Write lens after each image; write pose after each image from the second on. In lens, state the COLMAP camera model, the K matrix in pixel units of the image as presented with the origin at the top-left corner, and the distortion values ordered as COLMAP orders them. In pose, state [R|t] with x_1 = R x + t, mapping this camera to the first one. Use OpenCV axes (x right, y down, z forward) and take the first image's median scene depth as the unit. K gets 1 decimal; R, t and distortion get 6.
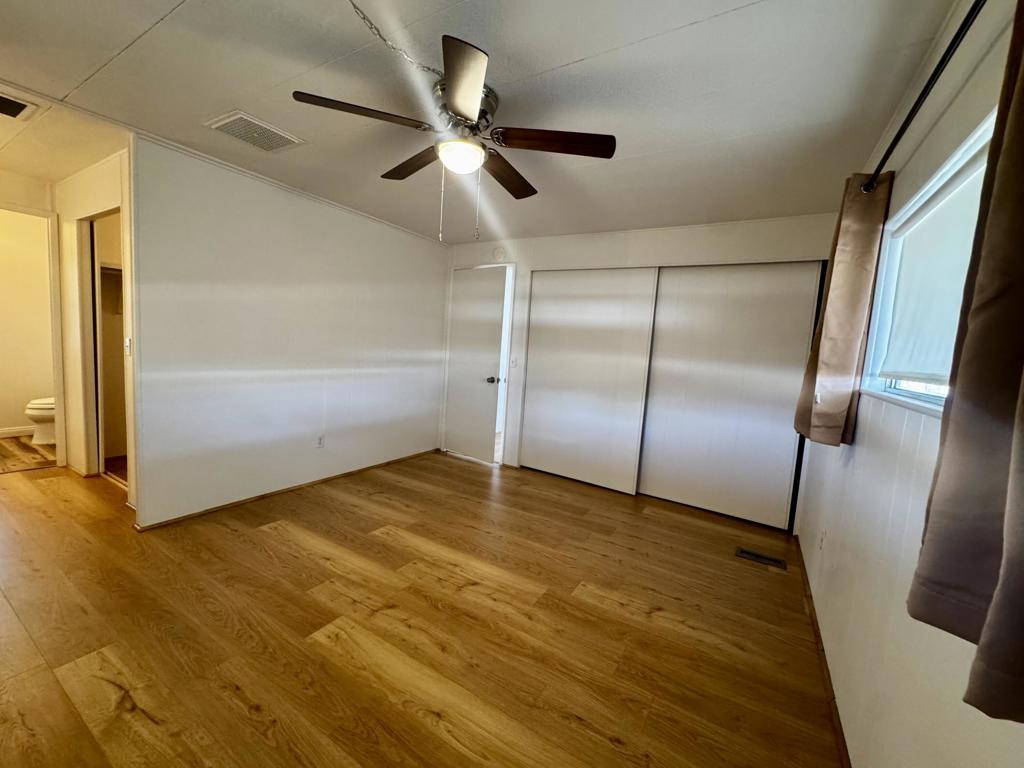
lens RADIAL K [[412.5, 0, 511.3], [0, 412.5, 384.0], [0, 0, 1]] dist [-0.004094, 0.001069]
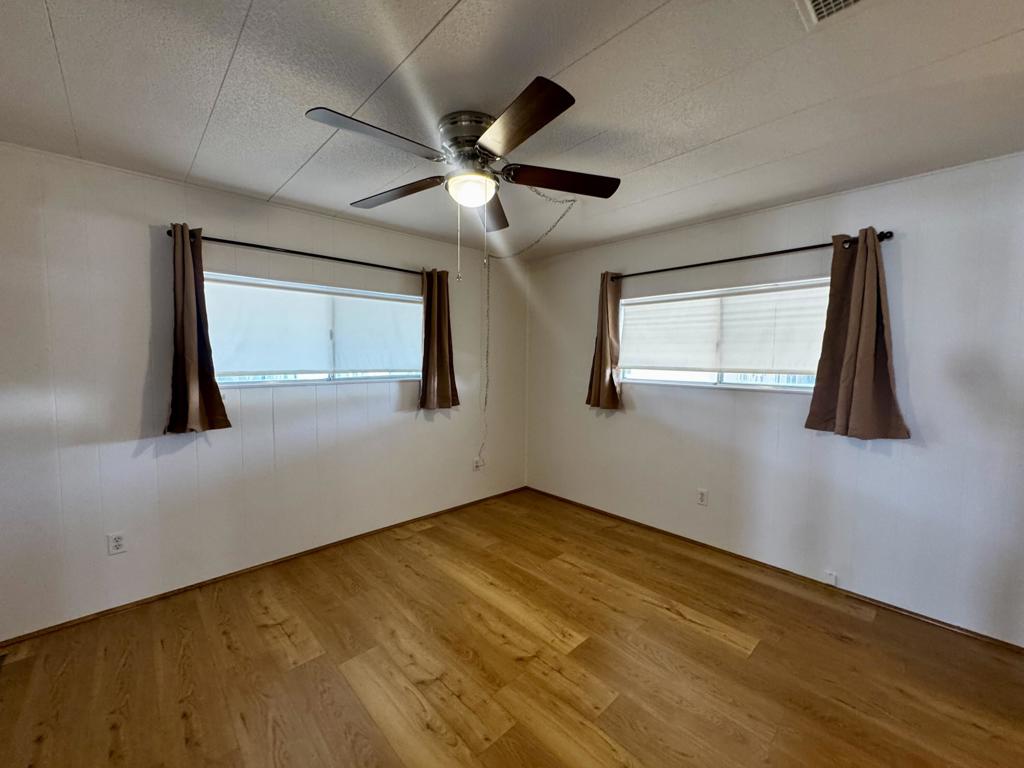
lens RADIAL K [[412.5, 0, 513.3], [0, 412.5, 380.8], [0, 0, 1]] dist [-0.004094, 0.001069]
pose [[-0.961520, -0.084751, 0.261337, -0.444727], [-0.042355, 0.985586, 0.163790, -0.238513], [-0.271452, 0.146419, -0.951249, 1.717567]]
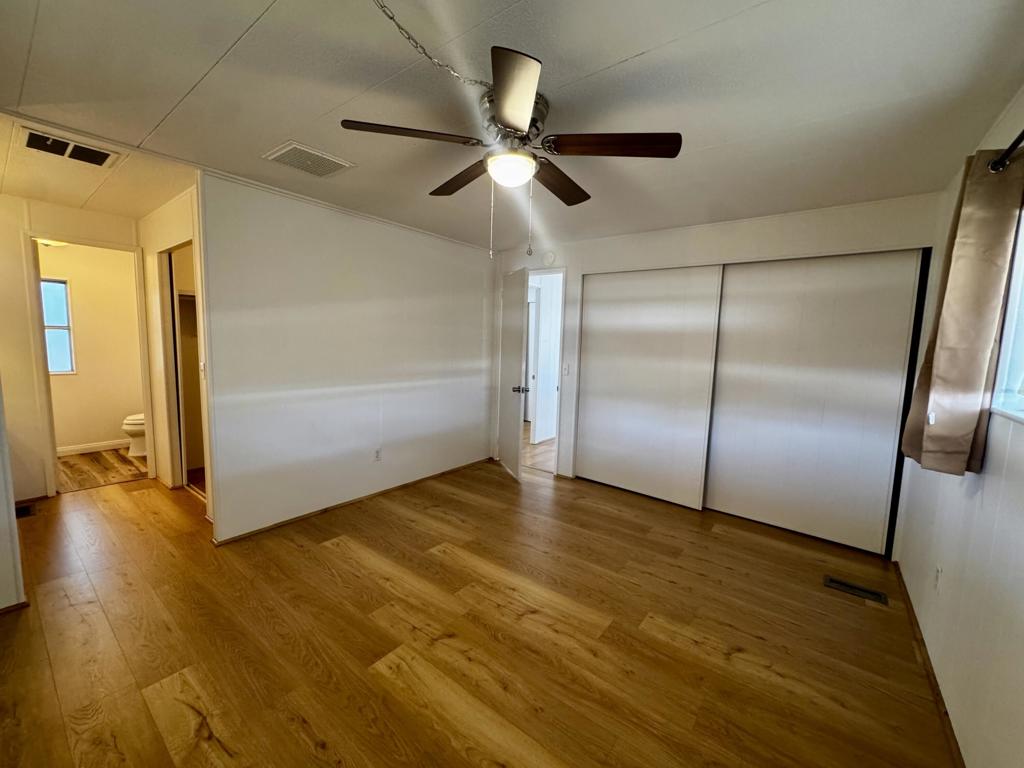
lens RADIAL K [[412.5, 0, 511.6], [0, 412.5, 384.2], [0, 0, 1]] dist [-0.004094, 0.001069]
pose [[0.992879, -0.023403, -0.116807, -0.018777], [0.024001, 0.999705, 0.003722, -0.052968], [0.116685, -0.006499, 0.993148, 0.046967]]
